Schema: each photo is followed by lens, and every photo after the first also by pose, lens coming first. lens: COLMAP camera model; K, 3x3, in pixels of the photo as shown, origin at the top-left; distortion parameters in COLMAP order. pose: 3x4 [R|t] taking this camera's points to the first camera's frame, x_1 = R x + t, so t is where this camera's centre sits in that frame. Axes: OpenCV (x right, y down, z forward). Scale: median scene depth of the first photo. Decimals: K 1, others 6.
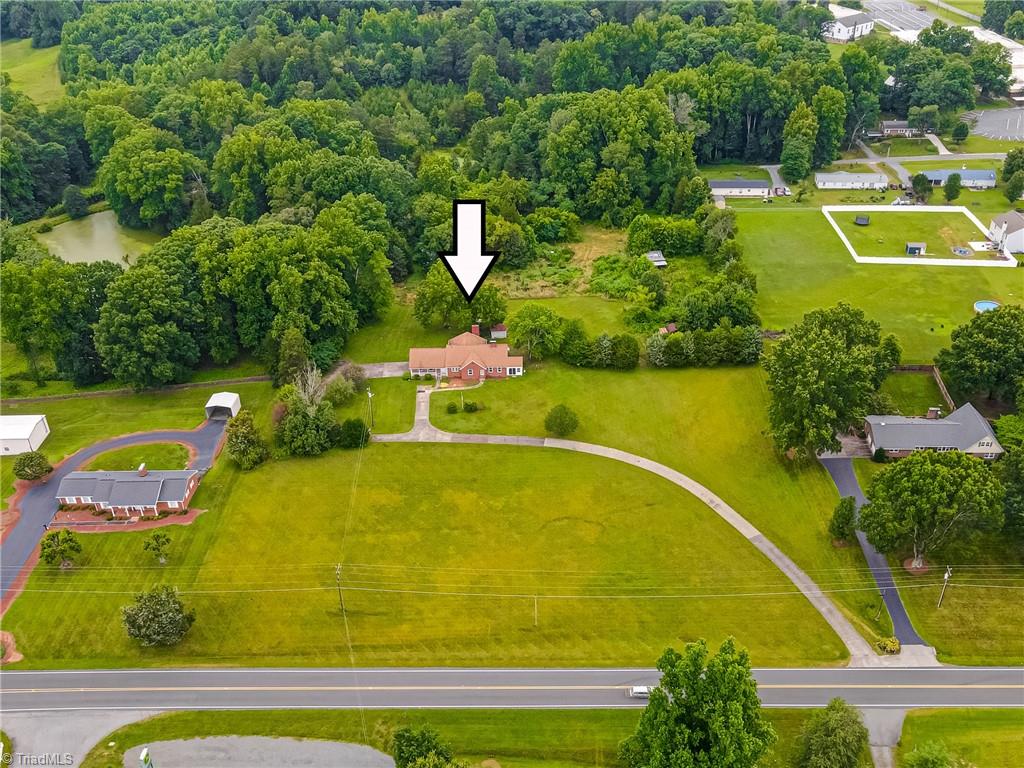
lens RADIAL K [[787.8, 0, 512.0], [0, 787.8, 384.0], [0, 0, 1]] dist [0.004779, 0.003621]
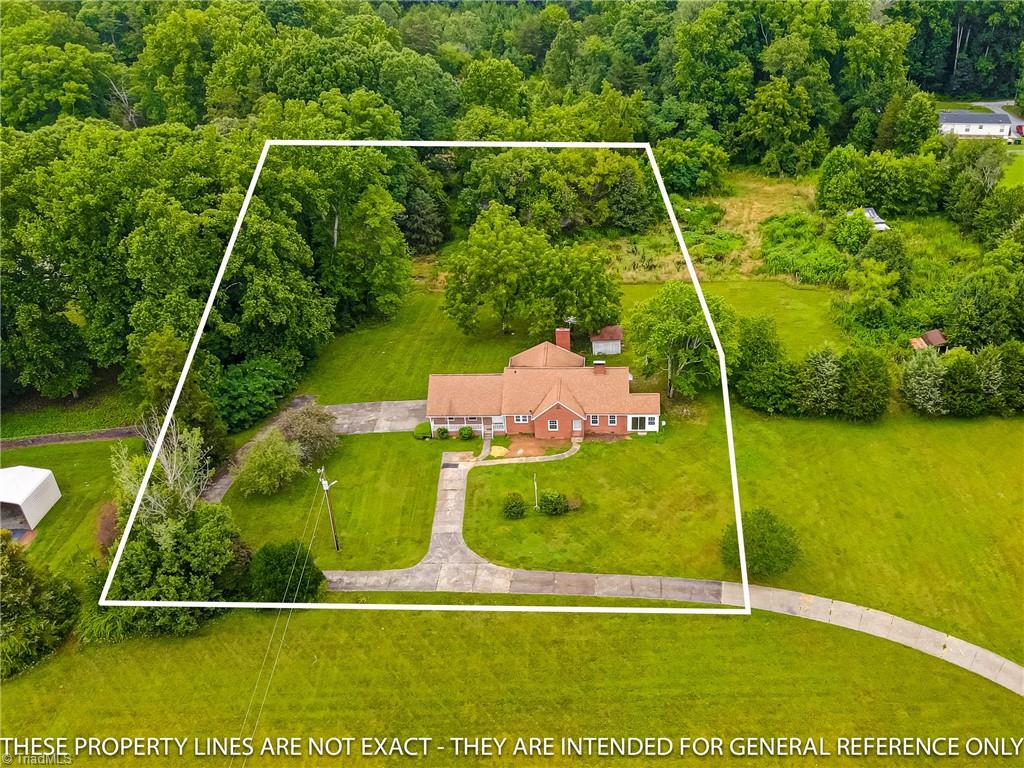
lens RADIAL K [[852.6, 0, 607.4], [0, 852.6, 416.2], [0, 0, 1]] dist [0.012167, 0.016381]
pose [[0.999713, 0.008766, 0.022285, -0.027967], [-0.009231, 0.999740, 0.020849, -0.028500], [-0.022096, -0.021049, 0.999534, 0.424817]]
